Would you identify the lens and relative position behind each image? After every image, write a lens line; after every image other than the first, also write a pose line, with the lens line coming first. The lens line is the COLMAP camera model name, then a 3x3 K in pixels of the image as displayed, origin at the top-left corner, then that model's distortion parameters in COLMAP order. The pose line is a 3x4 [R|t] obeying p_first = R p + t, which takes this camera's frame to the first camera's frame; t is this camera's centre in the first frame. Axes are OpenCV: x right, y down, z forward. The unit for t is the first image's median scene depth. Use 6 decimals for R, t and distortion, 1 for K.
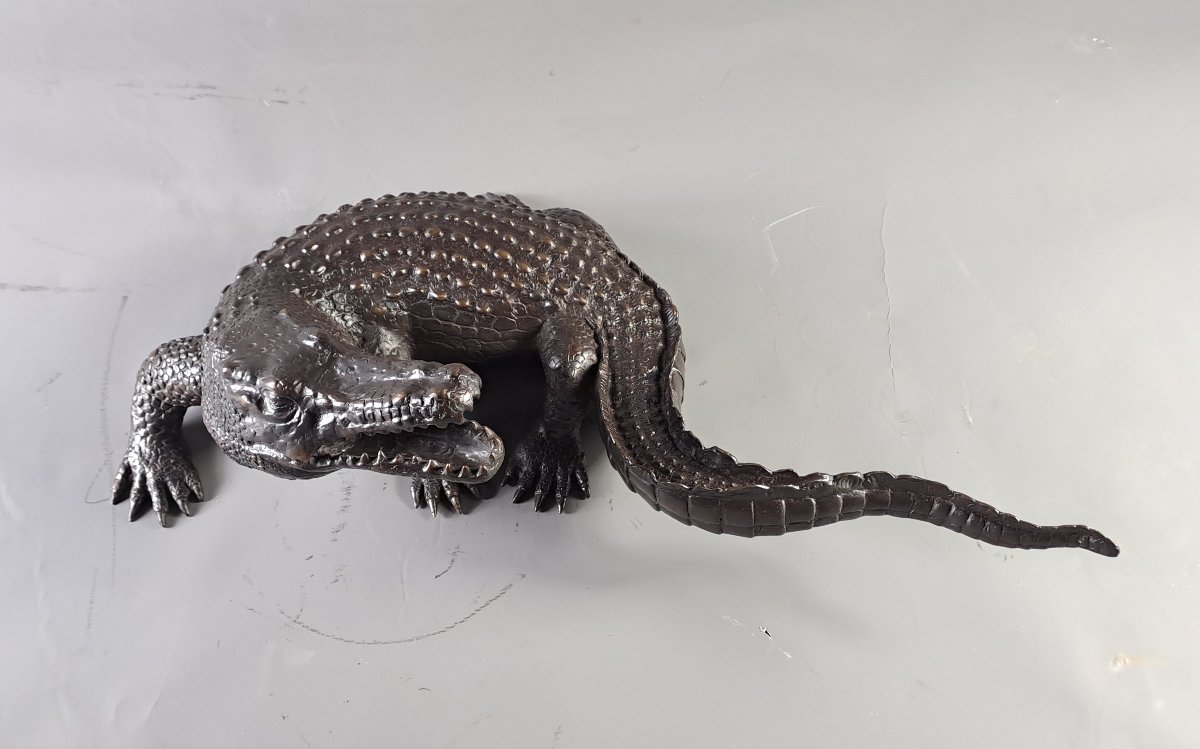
lens RADIAL K [[882.9, 0, 600.0], [0, 882.9, 374.5], [0, 0, 1]] dist [-0.002212, -0.000365]
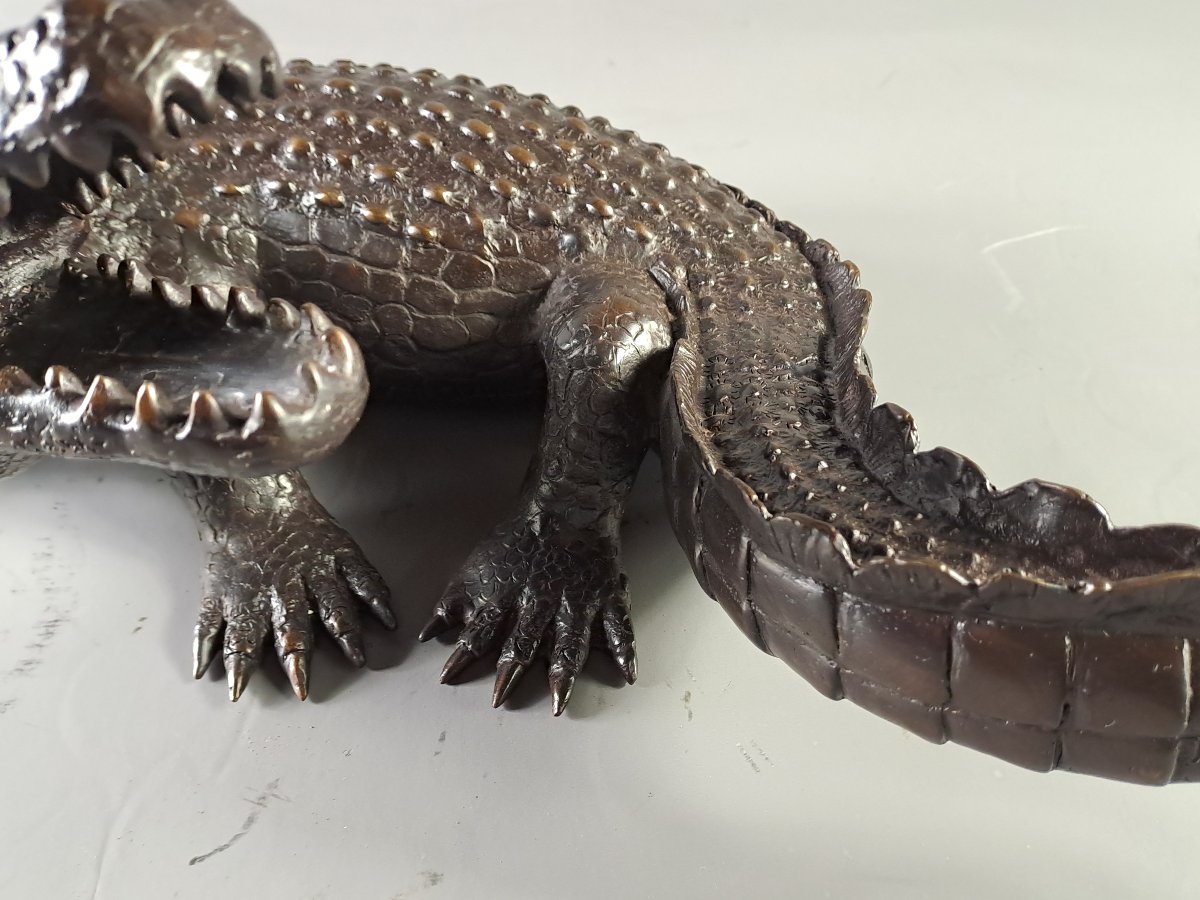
lens RADIAL K [[939.3, 0, 600.0], [0, 939.3, 450.0], [0, 0, 1]] dist [0.110259, -0.207449]
pose [[0.996483, 0.052468, -0.065339, -0.005093], [-0.067773, 0.963183, -0.260162, 0.151589], [0.049283, 0.263675, 0.963352, 0.569222]]
